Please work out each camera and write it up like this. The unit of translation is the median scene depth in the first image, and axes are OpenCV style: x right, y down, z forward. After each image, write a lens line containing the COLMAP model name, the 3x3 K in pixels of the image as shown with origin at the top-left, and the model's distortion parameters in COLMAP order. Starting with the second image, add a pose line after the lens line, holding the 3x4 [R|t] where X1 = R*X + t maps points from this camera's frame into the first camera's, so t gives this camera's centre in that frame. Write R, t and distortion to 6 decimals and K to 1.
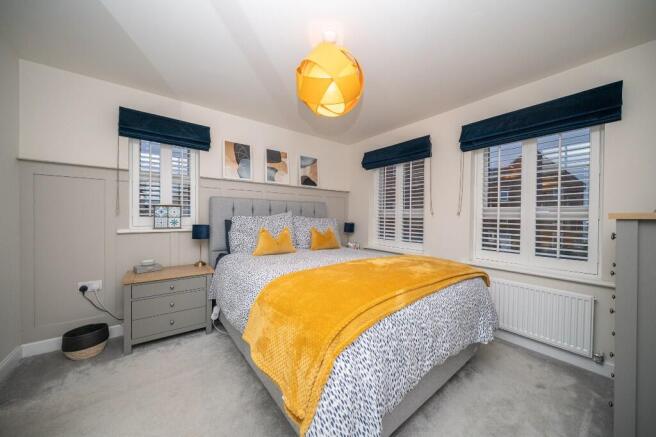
lens RADIAL K [[225.3, 0, 331.0], [0, 225.3, 218.2], [0, 0, 1]] dist [-0.000150, -0.000021]
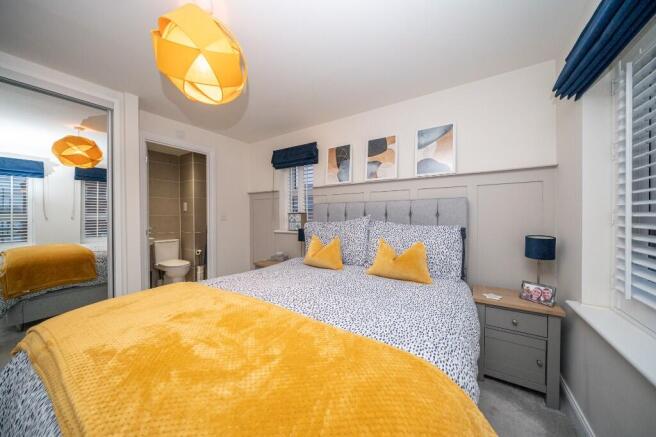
lens RADIAL K [[225.3, 0, 331.0], [0, 225.3, 218.2], [0, 0, 1]] dist [-0.000150, -0.000021]
pose [[0.330032, -0.011453, -0.943900, 0.485713], [-0.004393, 0.999897, -0.013669, -0.009180], [0.943959, 0.008658, 0.329948, 0.638401]]
